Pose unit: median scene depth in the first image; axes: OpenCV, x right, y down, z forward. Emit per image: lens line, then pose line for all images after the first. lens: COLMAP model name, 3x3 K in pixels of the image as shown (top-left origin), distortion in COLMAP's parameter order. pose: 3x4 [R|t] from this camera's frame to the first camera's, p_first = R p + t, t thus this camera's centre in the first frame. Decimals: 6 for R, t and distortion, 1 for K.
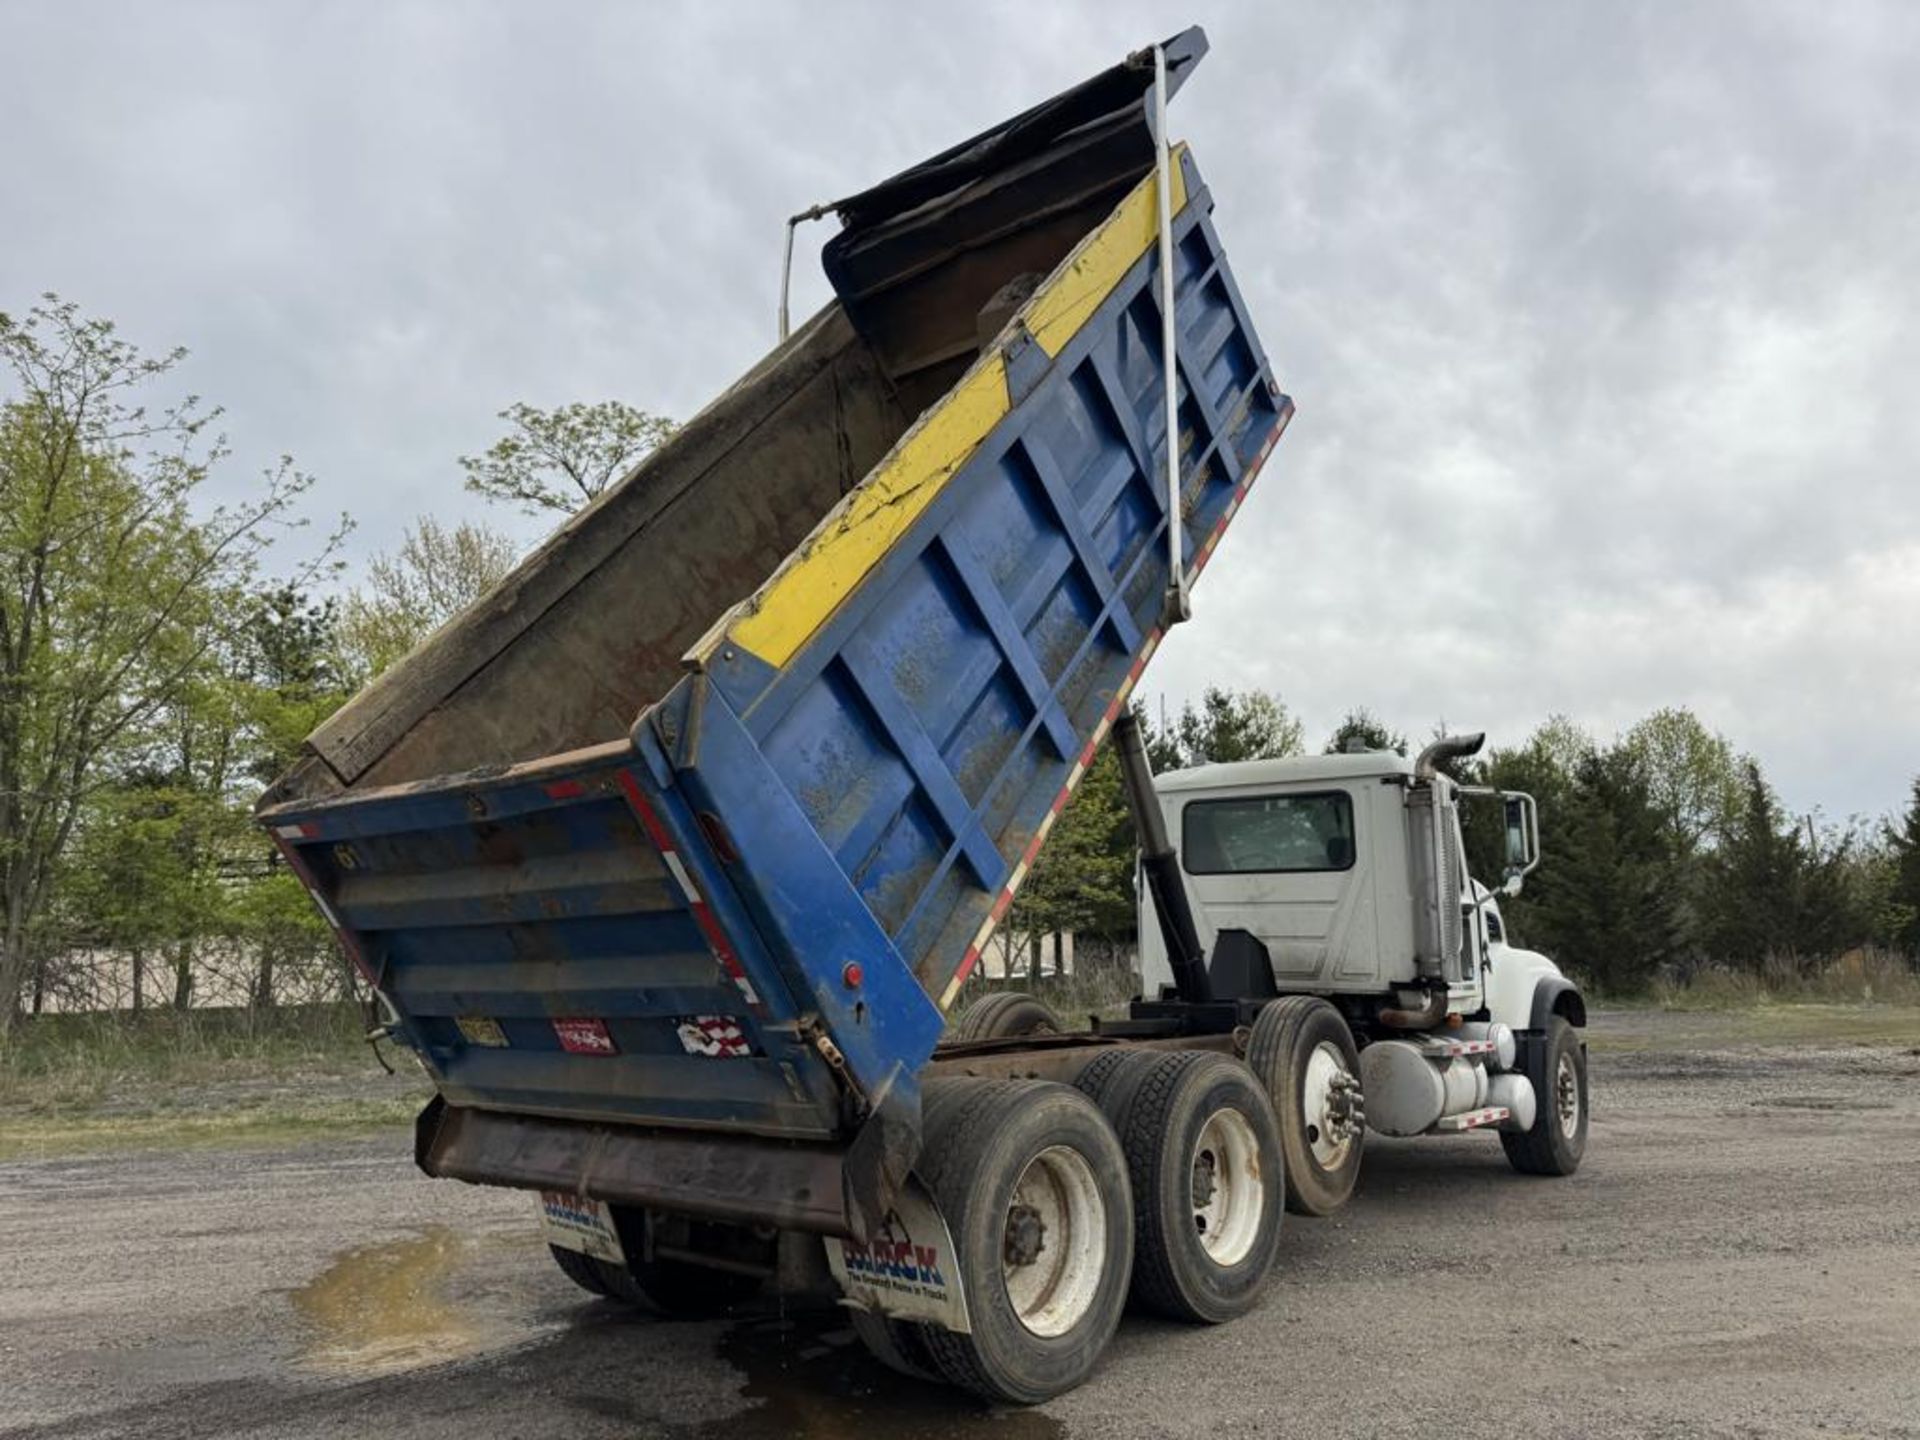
lens RADIAL K [[1356.2, 0, 962.0], [0, 1356.2, 724.2], [0, 0, 1]] dist [0.075581, -0.110675]
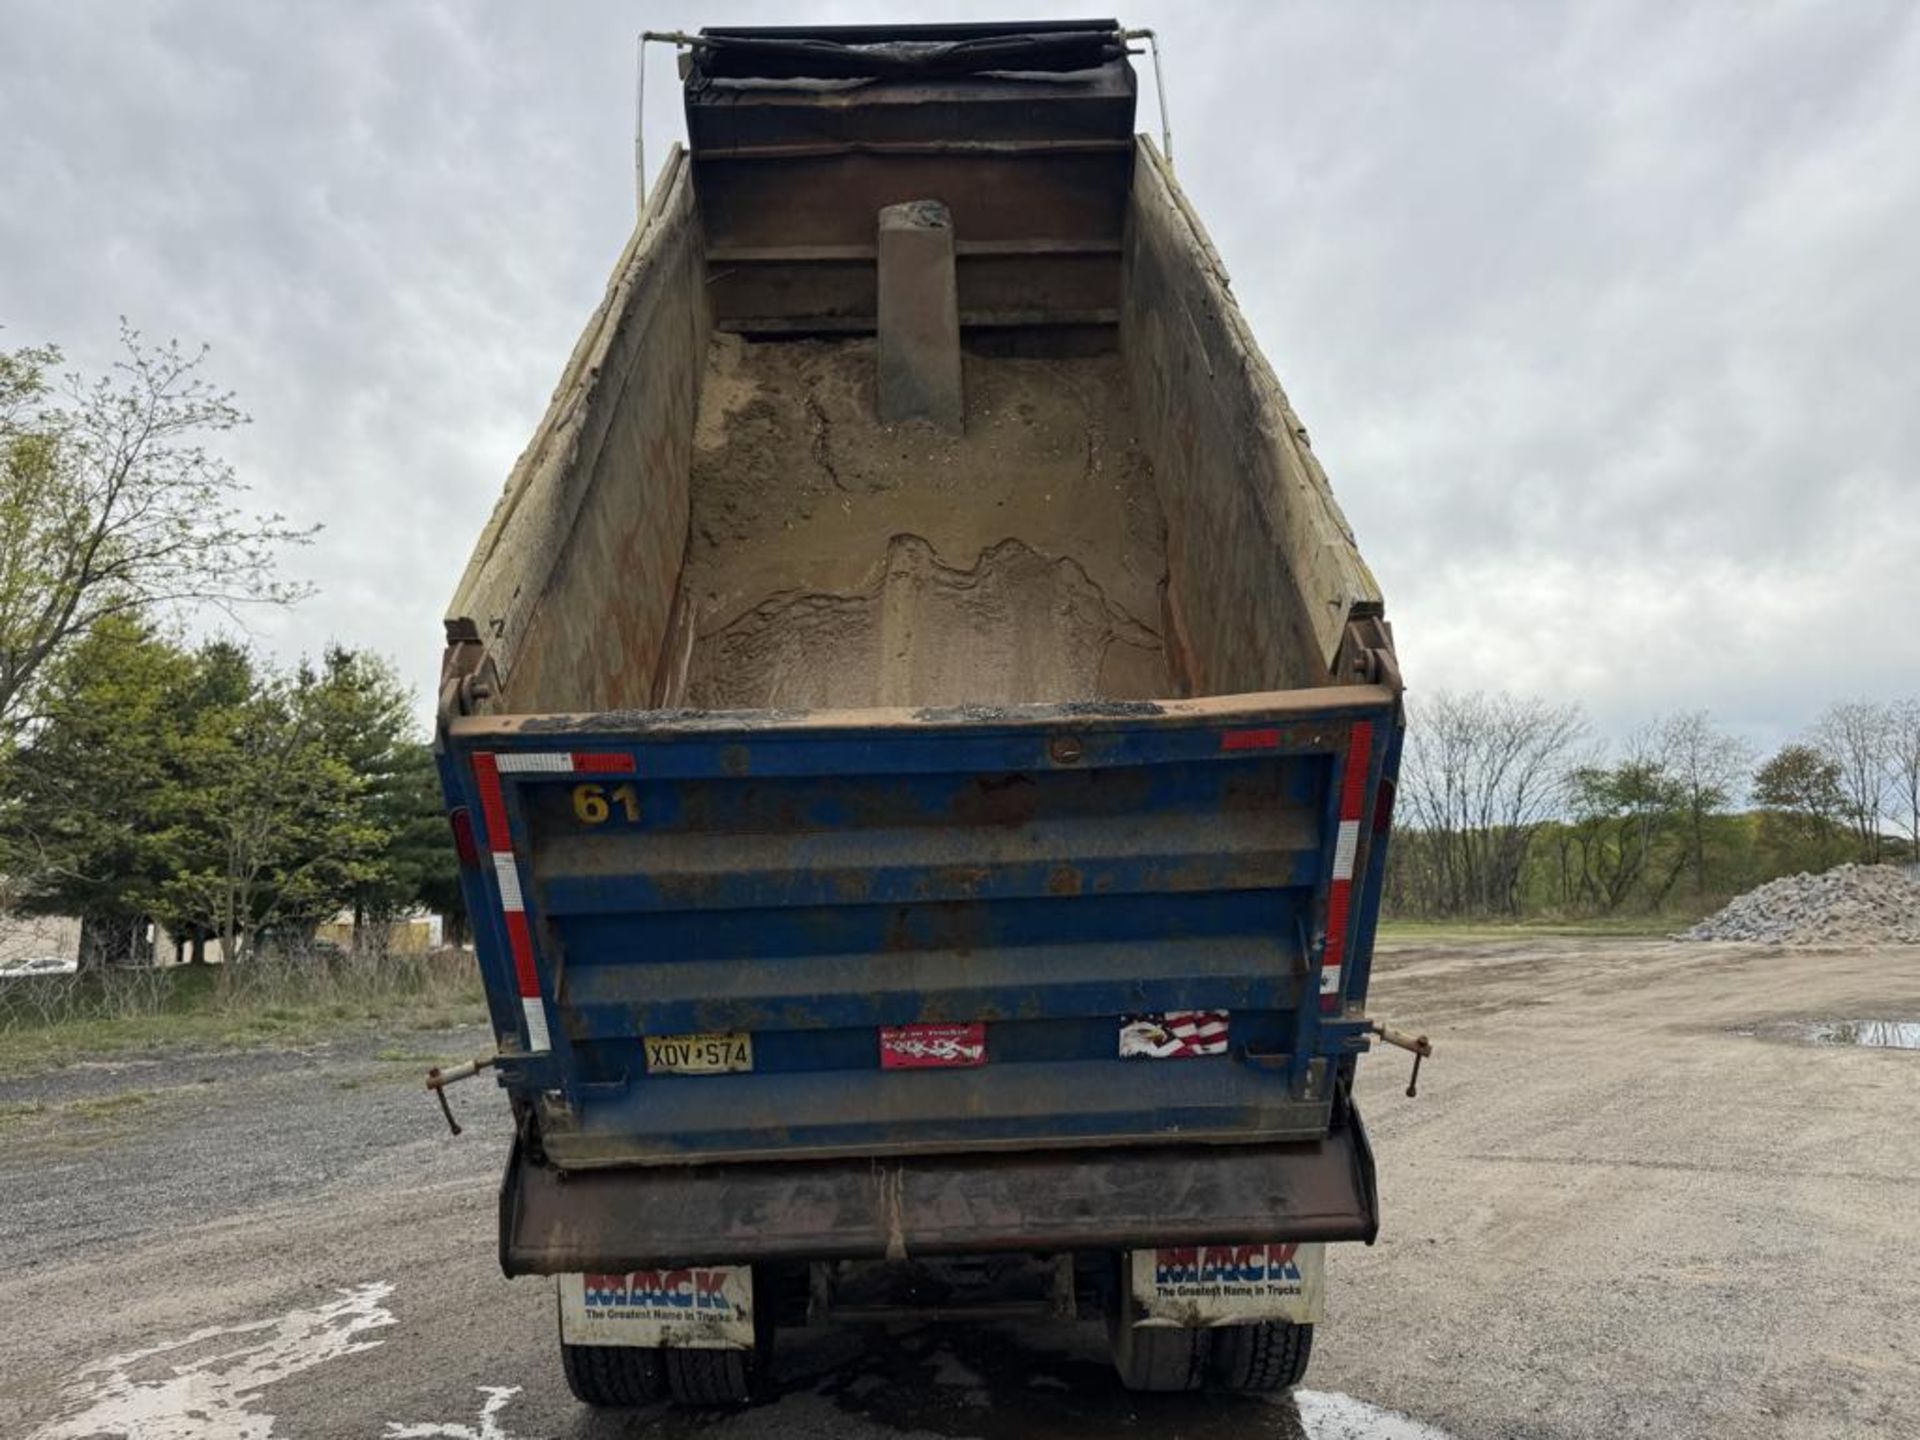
lens RADIAL K [[1349.3, 0, 964.2], [0, 1349.3, 727.0], [0, 0, 1]] dist [0.074037, -0.111459]
pose [[0.767554, 0.076338, 0.636423, -0.553936], [-0.088025, 0.996029, -0.013310, 0.039223], [-0.634912, -0.045804, 0.771226, 0.287462]]
